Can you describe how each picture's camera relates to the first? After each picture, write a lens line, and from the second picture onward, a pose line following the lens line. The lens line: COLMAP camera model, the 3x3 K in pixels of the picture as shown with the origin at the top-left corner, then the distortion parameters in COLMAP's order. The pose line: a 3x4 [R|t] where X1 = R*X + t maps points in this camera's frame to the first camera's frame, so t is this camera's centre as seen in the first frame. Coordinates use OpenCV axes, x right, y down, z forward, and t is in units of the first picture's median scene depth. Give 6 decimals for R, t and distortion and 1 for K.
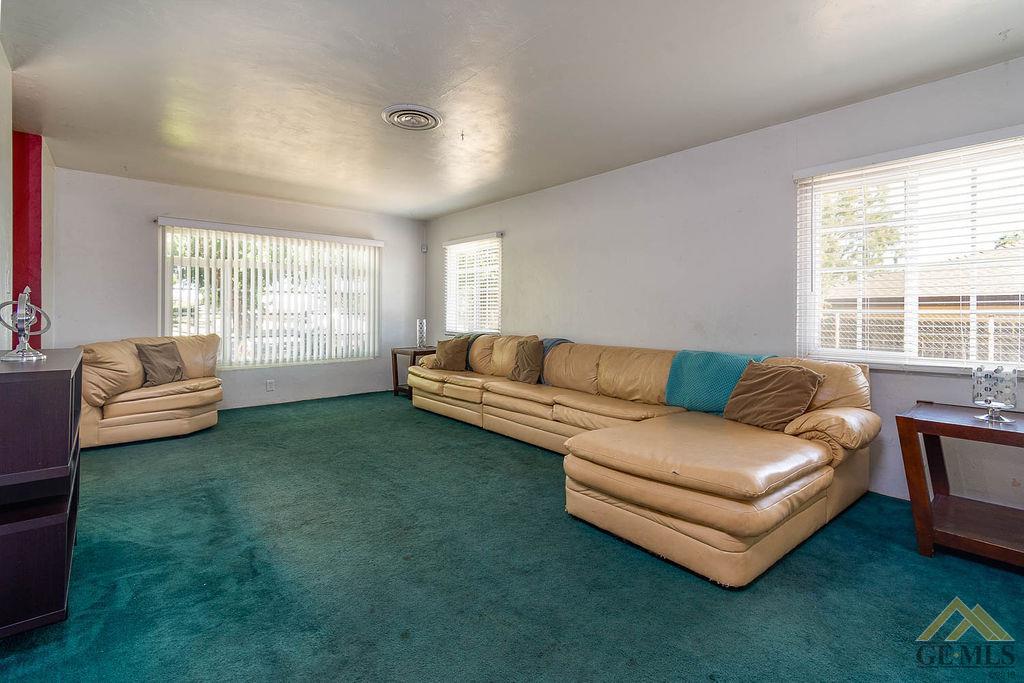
lens RADIAL K [[443.0, 0, 512.3], [0, 443.0, 313.4], [0, 0, 1]] dist [0.000071, -0.000047]
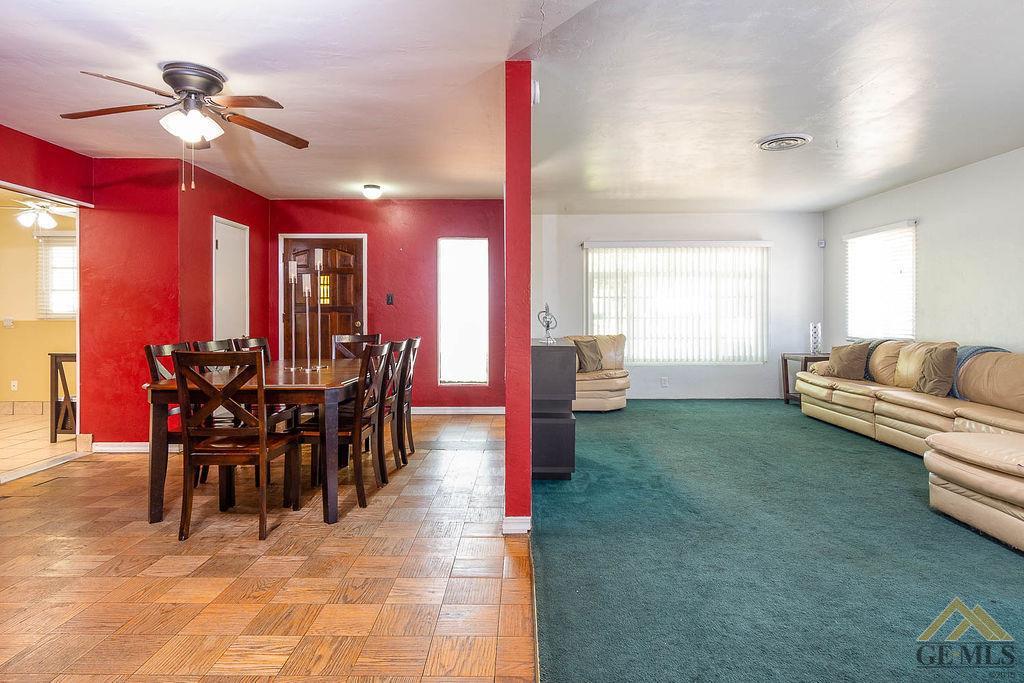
lens RADIAL K [[556.5, 0, 511.2], [0, 556.5, 315.8], [0, 0, 1]] dist [-0.001528, -0.000750]
pose [[0.725139, -0.004070, -0.688591, 0.155598], [0.002857, 0.999992, -0.002902, 0.000385], [0.688597, 0.000137, 0.725144, -0.315530]]
